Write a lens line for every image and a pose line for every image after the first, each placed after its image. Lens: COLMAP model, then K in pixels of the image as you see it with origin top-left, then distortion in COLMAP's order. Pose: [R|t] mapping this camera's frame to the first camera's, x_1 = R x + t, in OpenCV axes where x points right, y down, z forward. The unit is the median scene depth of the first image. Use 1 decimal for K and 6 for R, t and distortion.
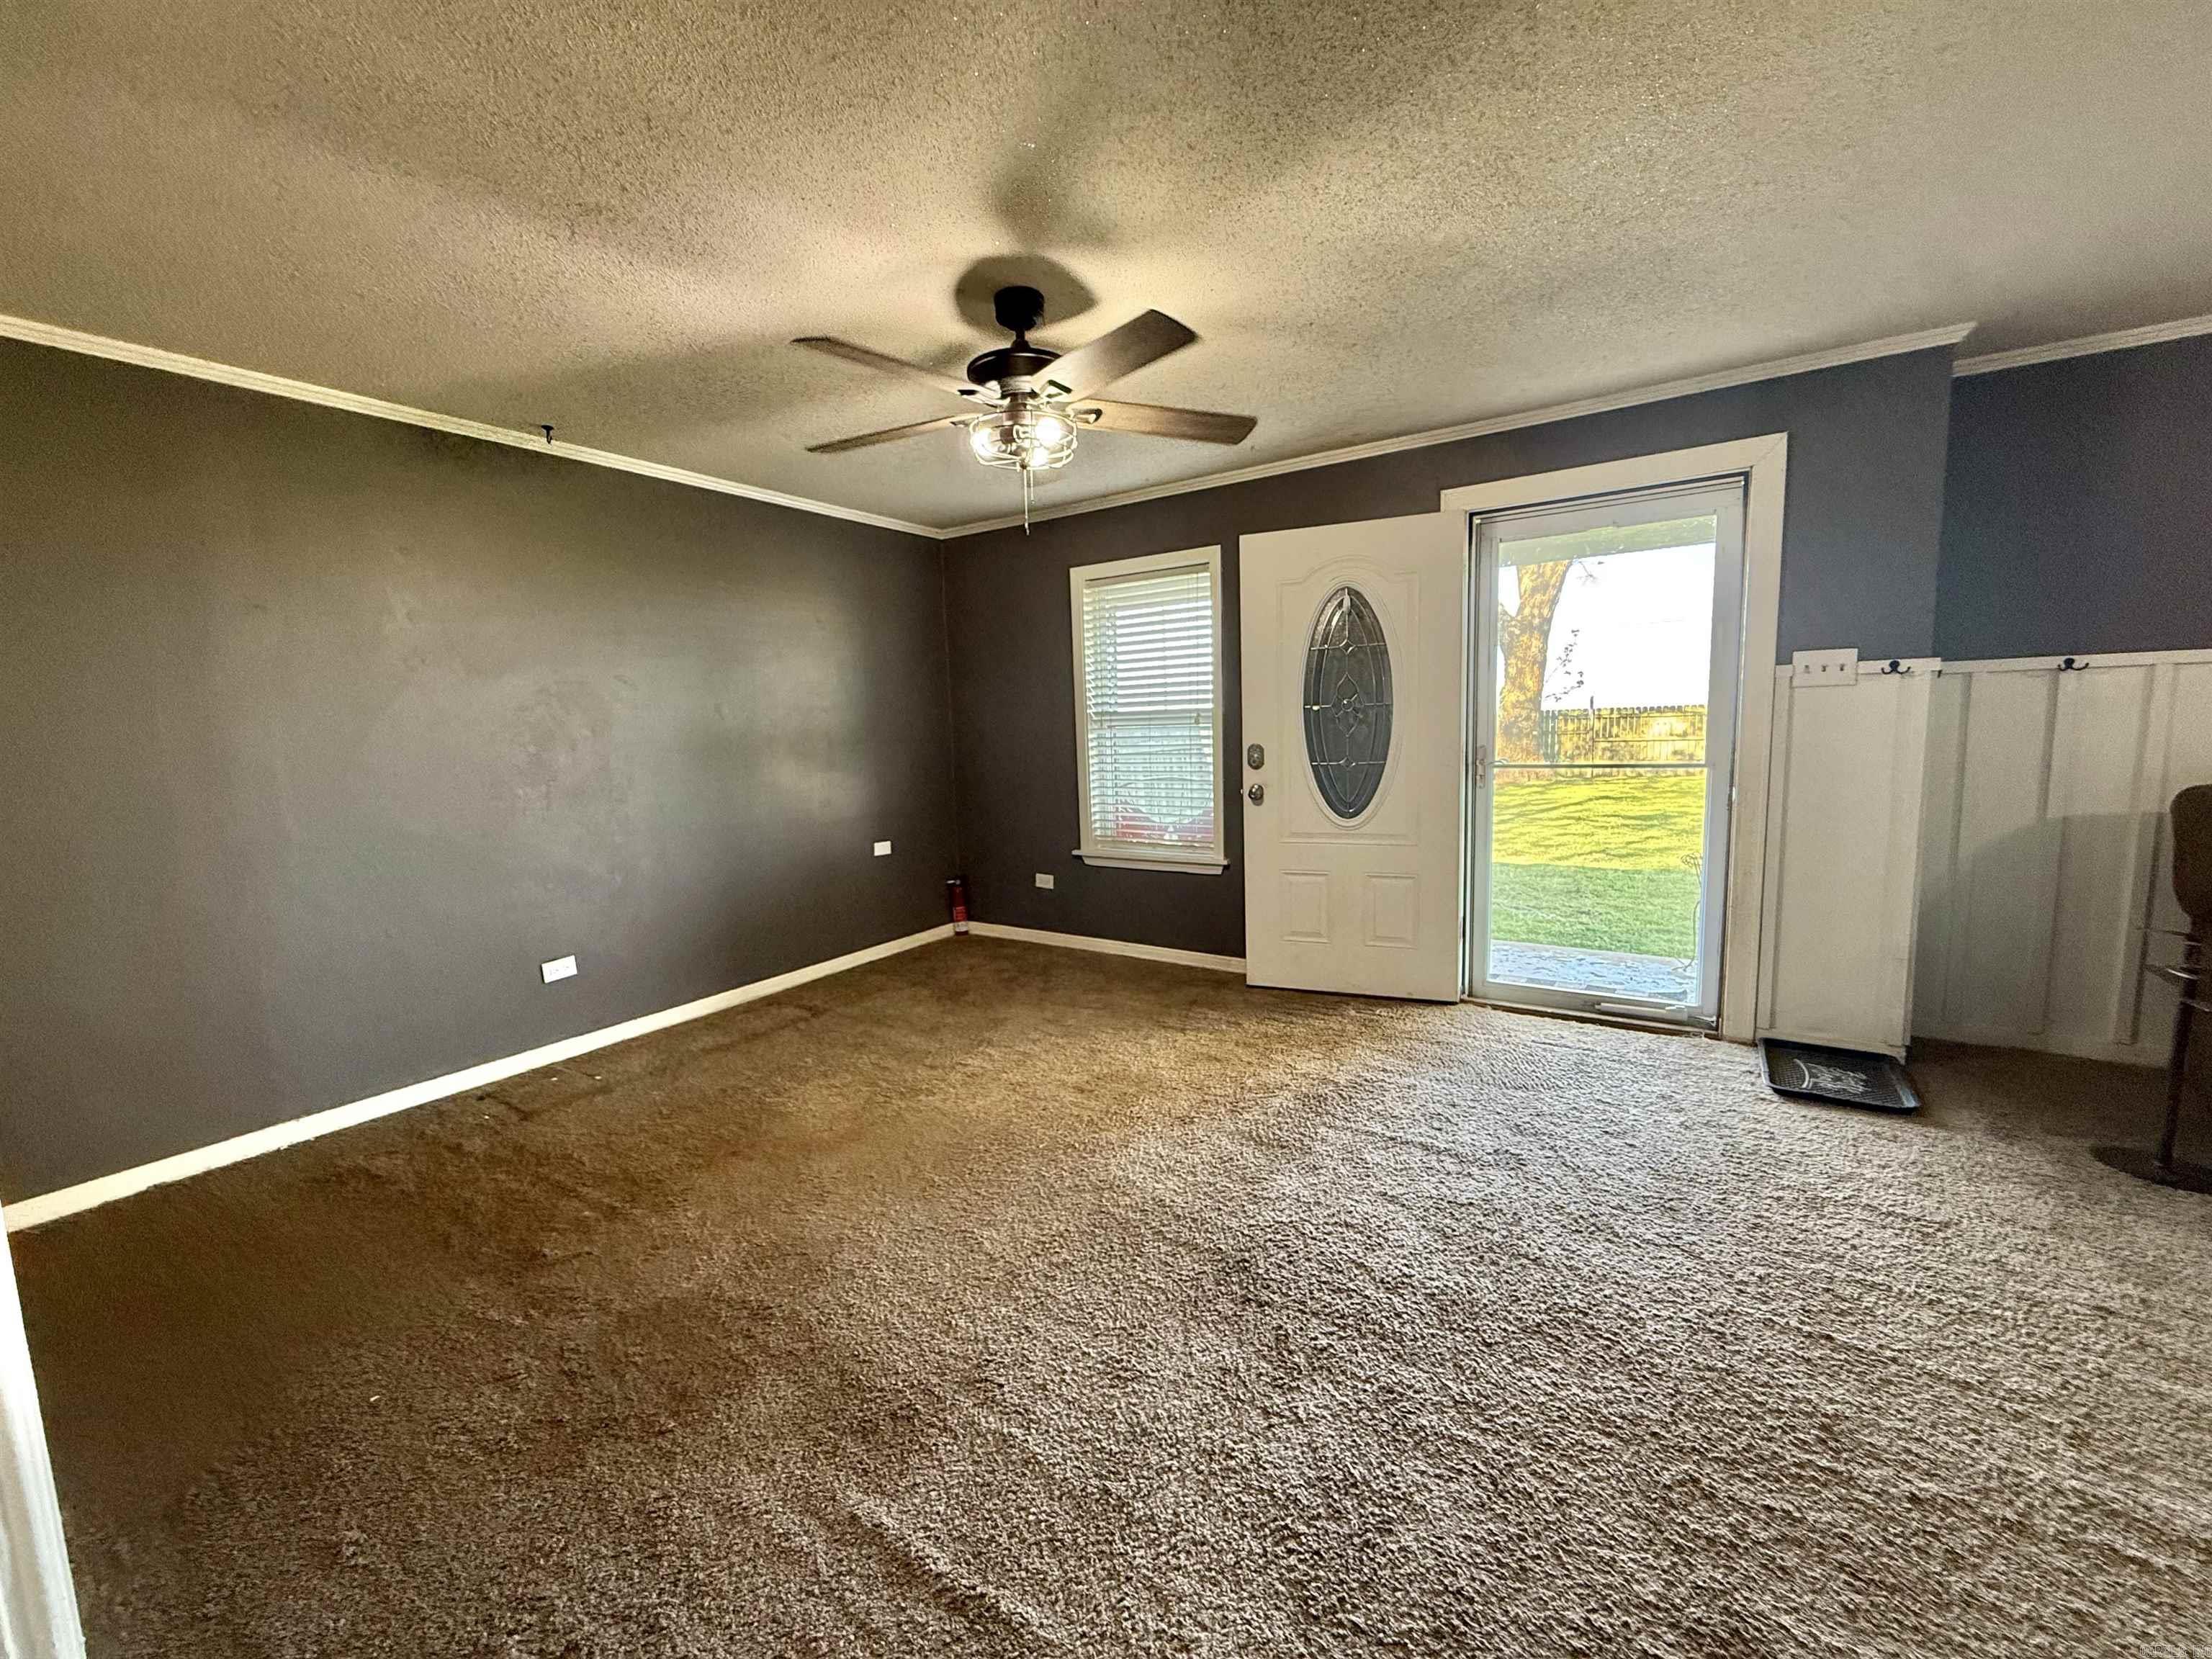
lens RADIAL K [[880.6, 0, 1097.0], [0, 880.6, 824.8], [0, 0, 1]] dist [-0.001257, 0.000472]
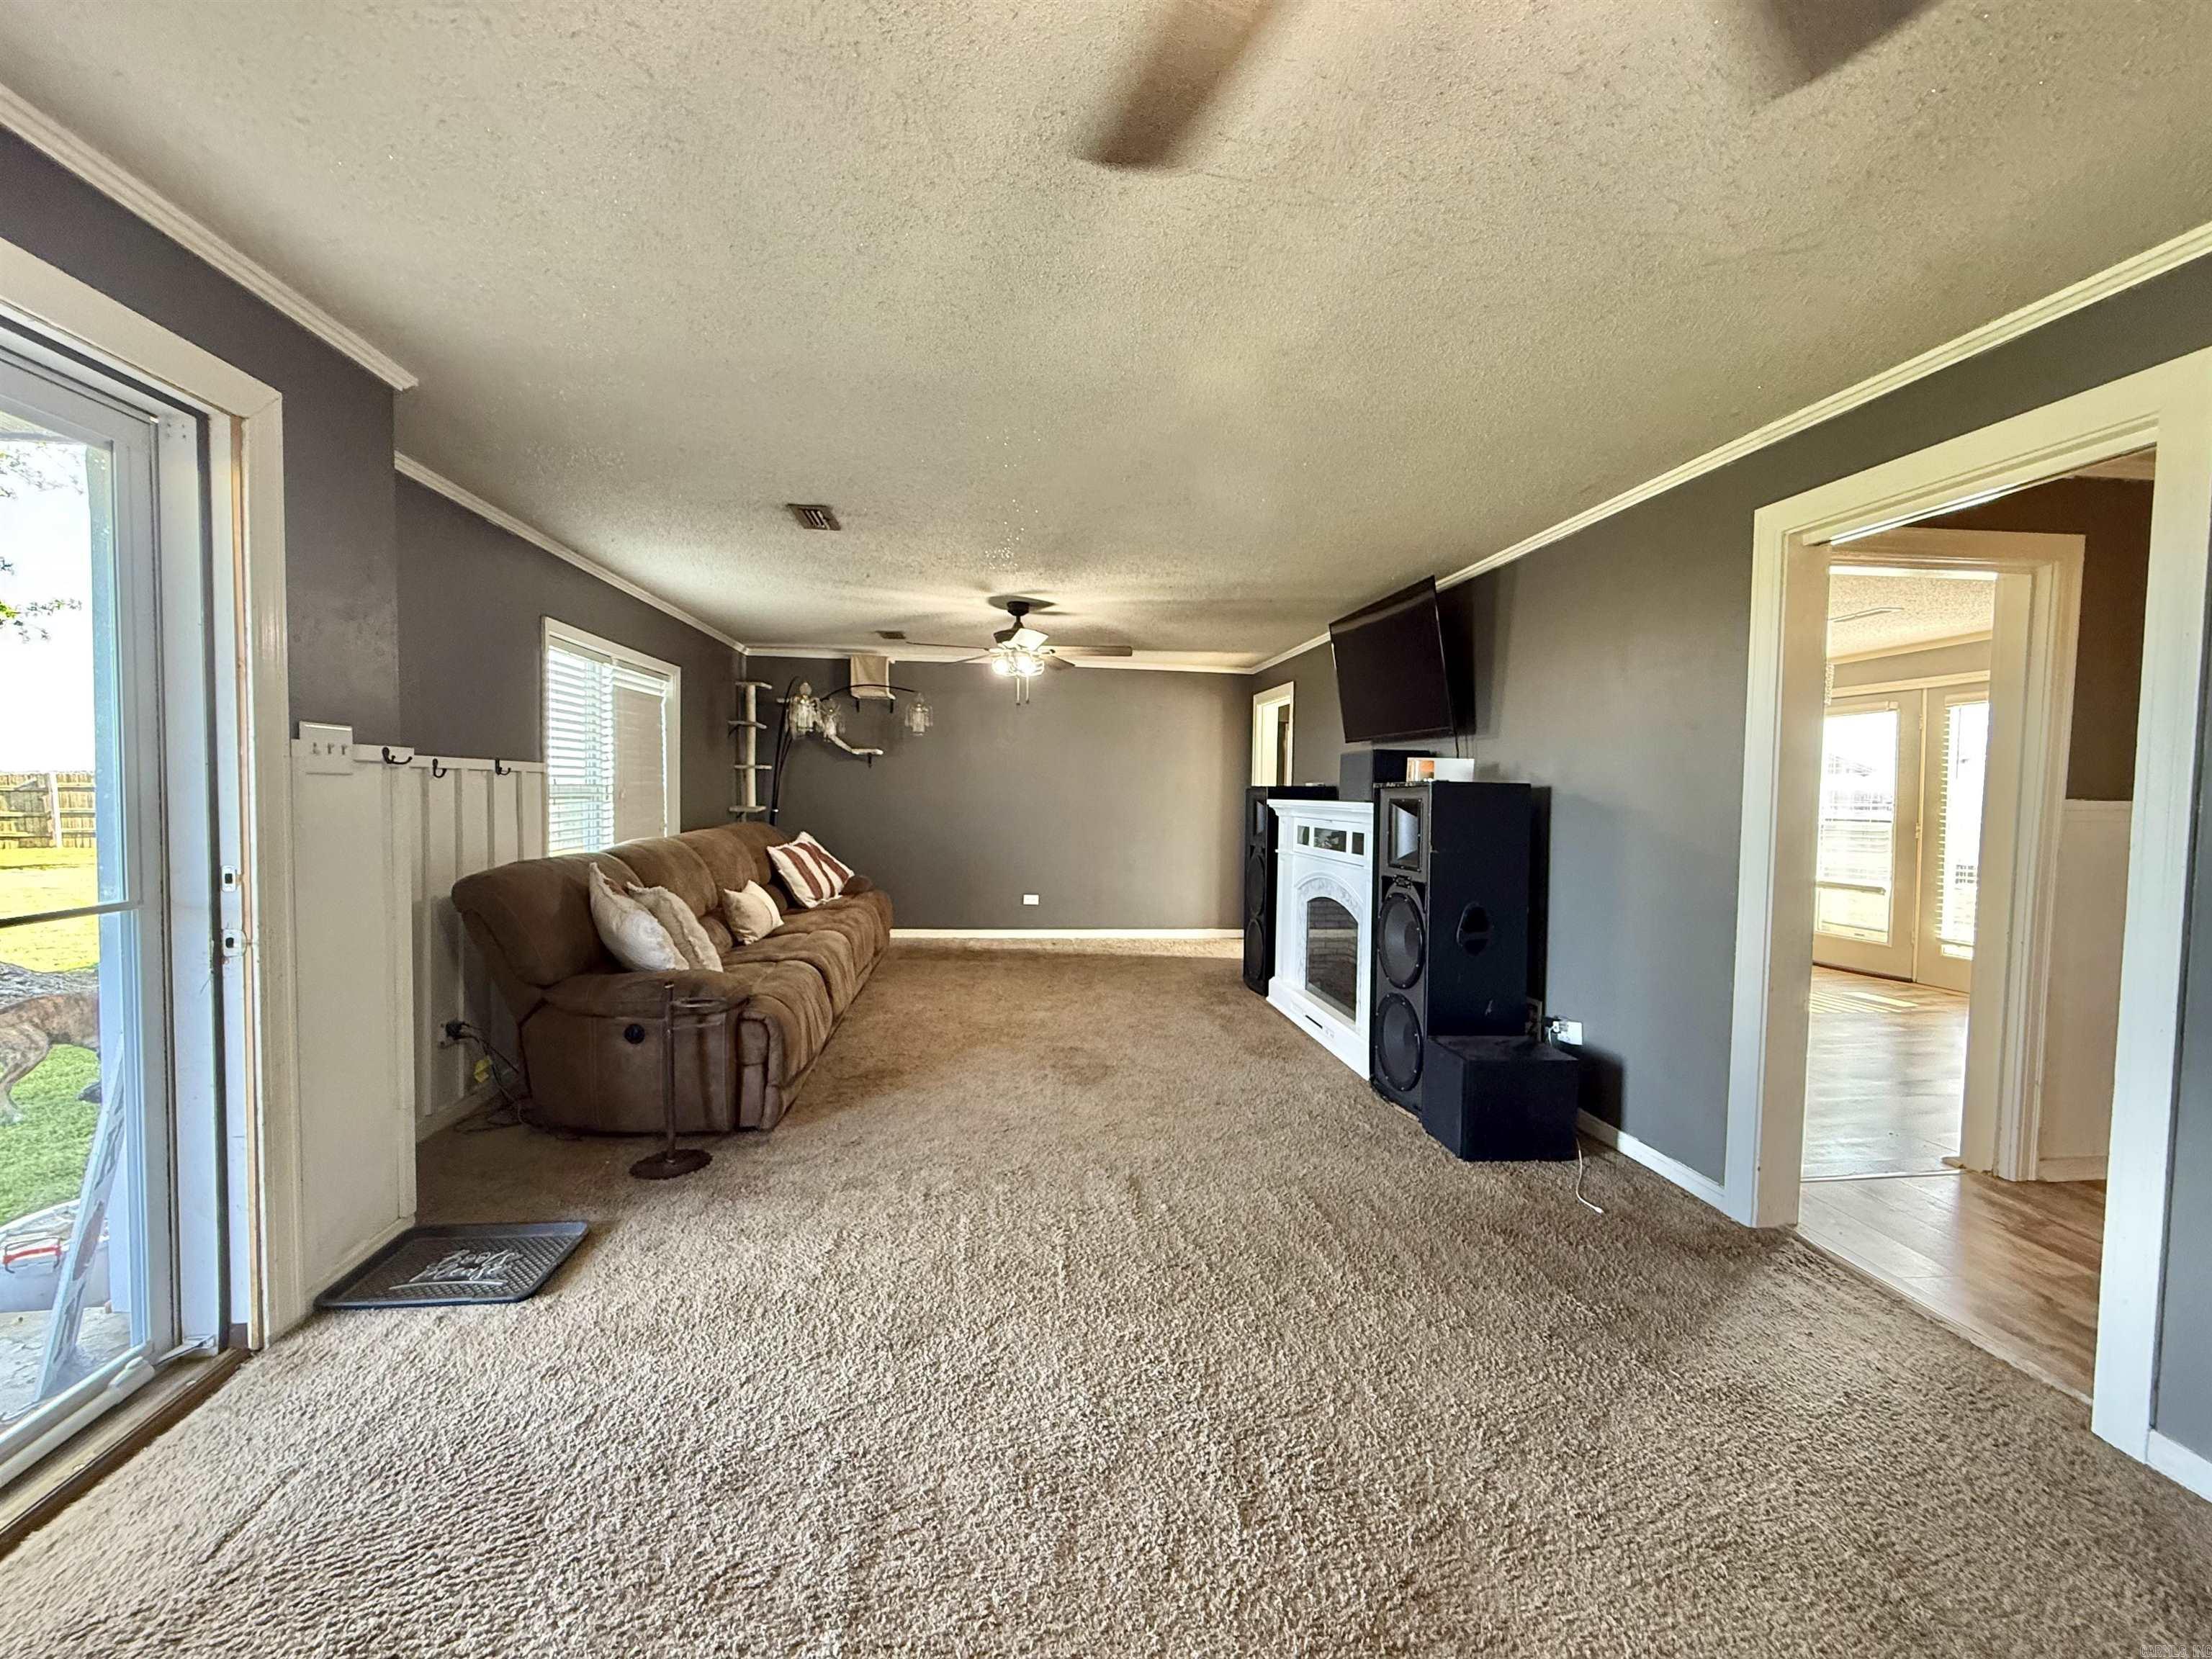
lens RADIAL K [[880.6, 0, 1098.5], [0, 880.6, 831.1], [0, 0, 1]] dist [-0.001257, 0.000472]
pose [[-0.657228, -0.013527, 0.753570, -0.131146], [0.092492, 0.990834, 0.098454, -0.127781], [-0.747995, 0.134406, -0.649953, 1.029129]]
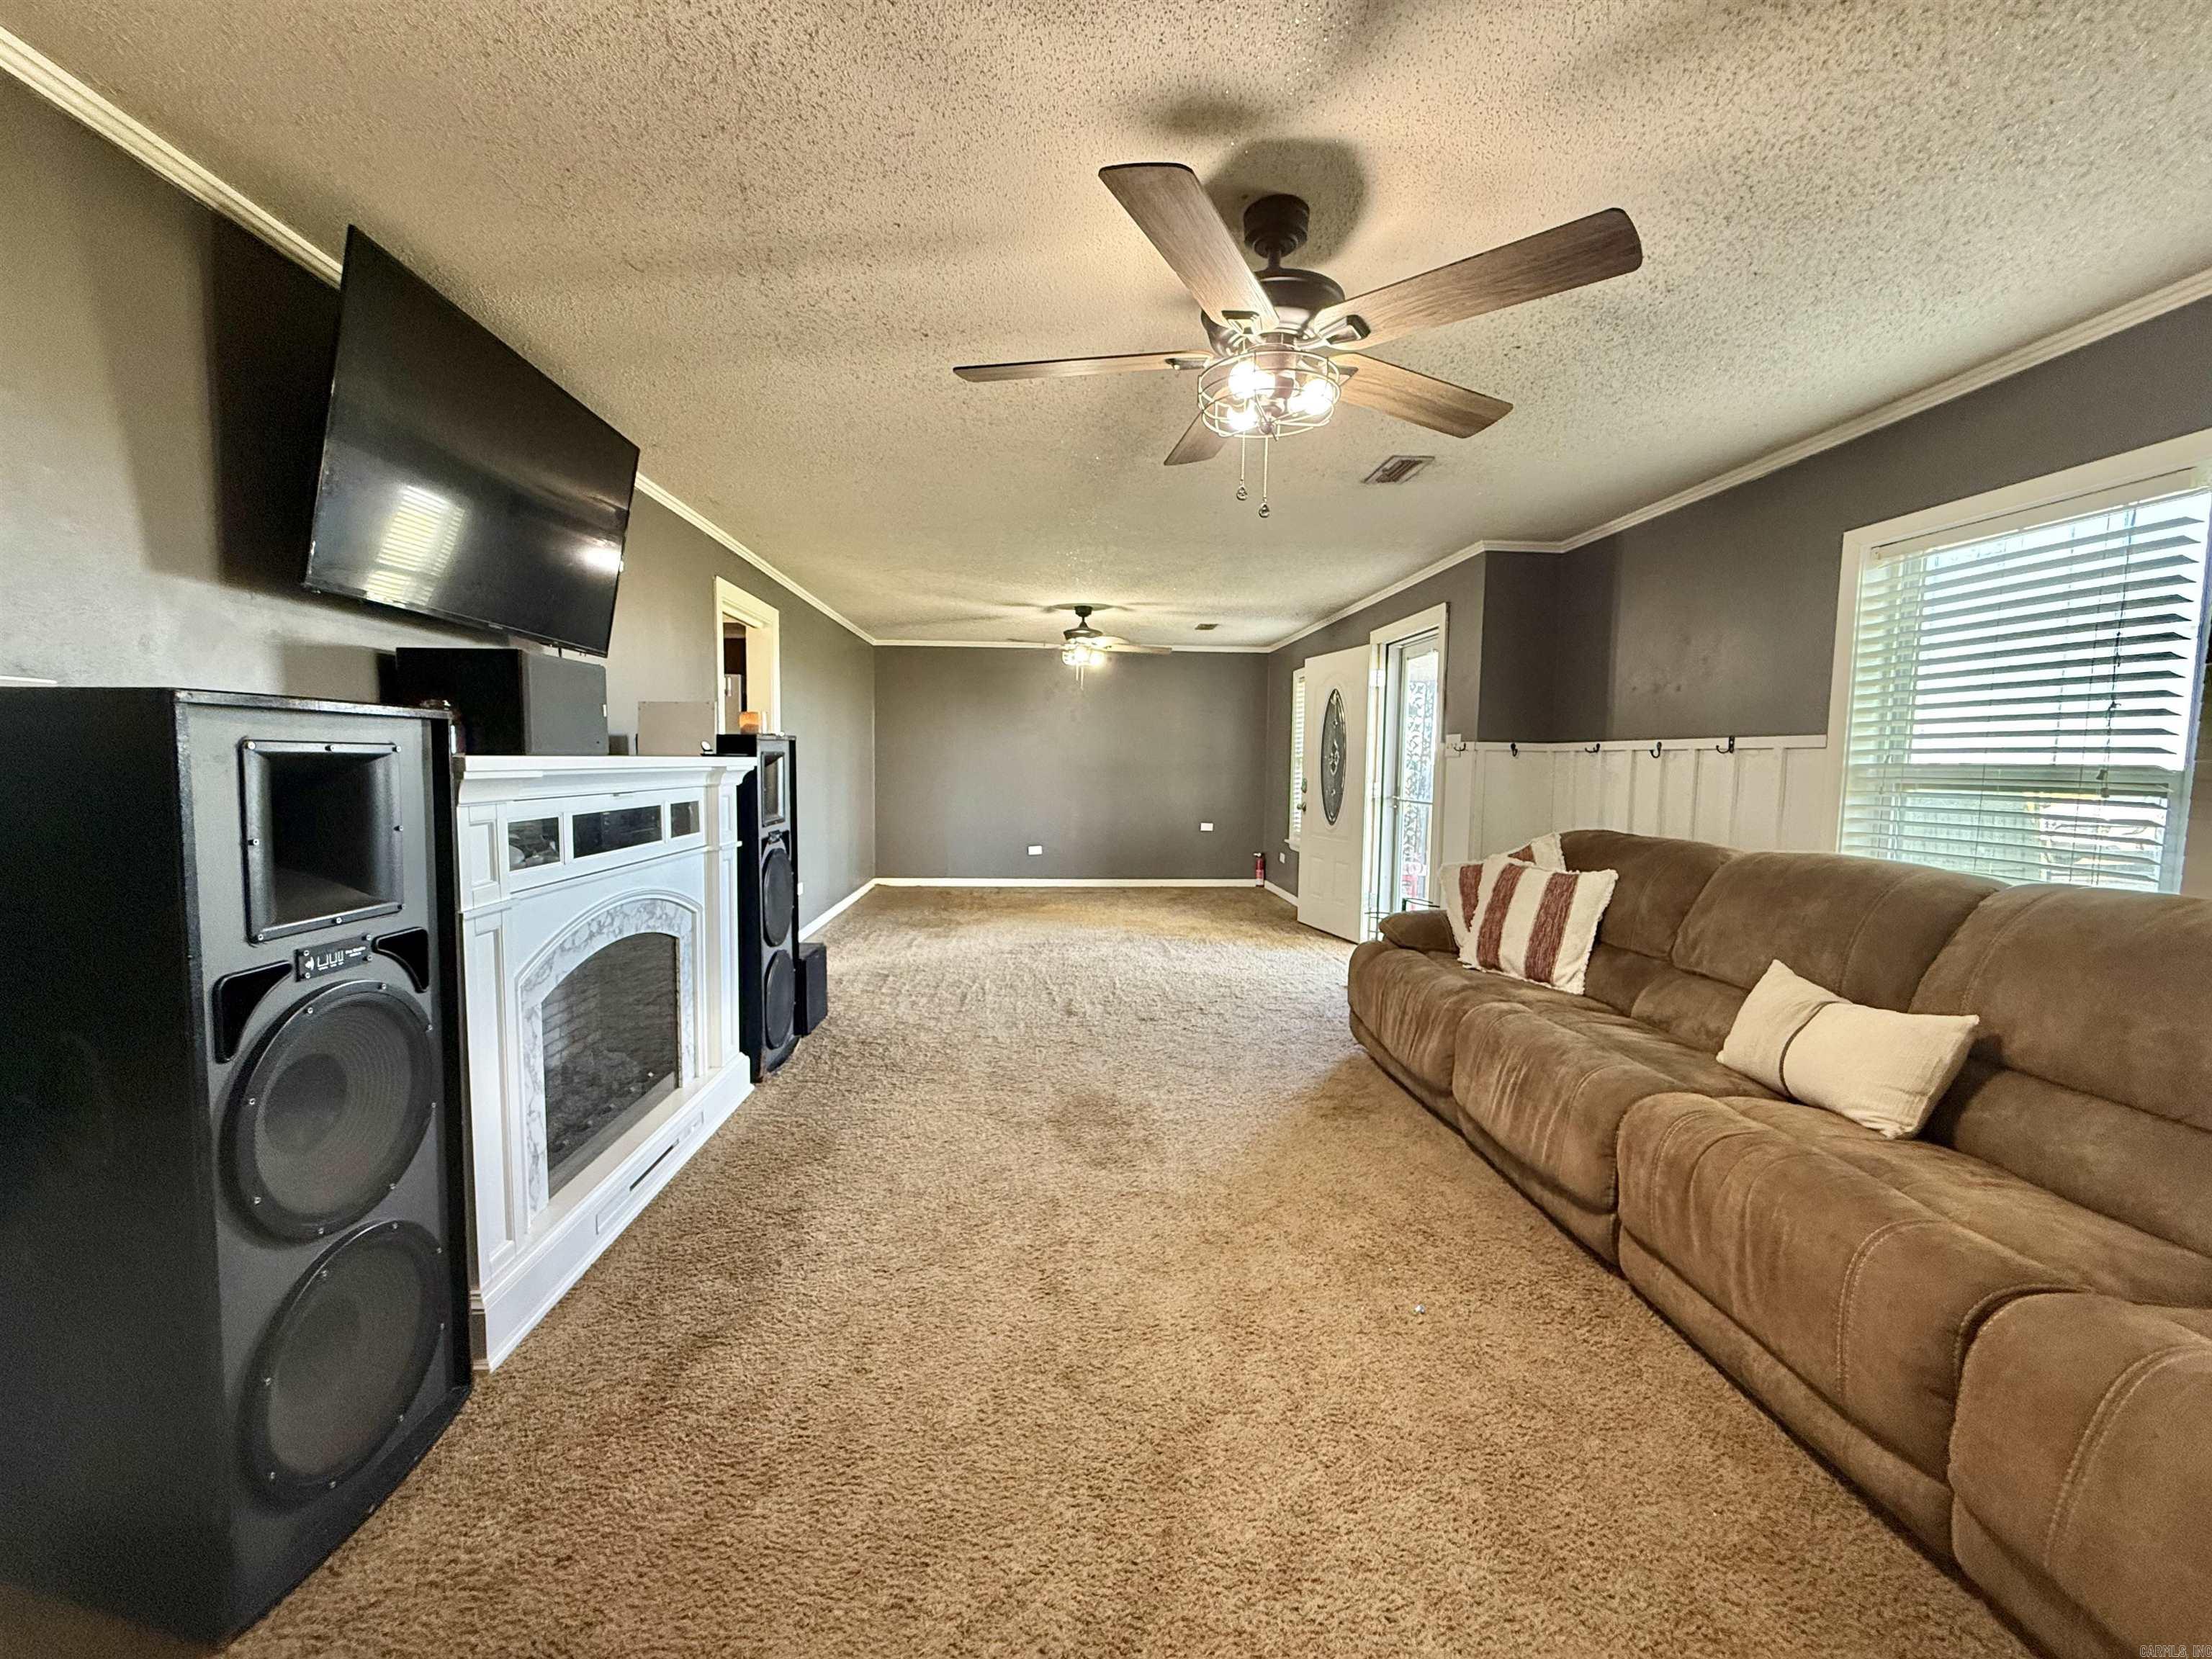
lens RADIAL K [[880.6, 0, 1095.6], [0, 880.6, 824.1], [0, 0, 1]] dist [-0.001257, 0.000472]
pose [[0.607487, 0.097264, -0.788352, 1.747673], [-0.123821, 0.991938, 0.026968, 0.000340], [0.784620, 0.081232, 0.614633, -0.493590]]
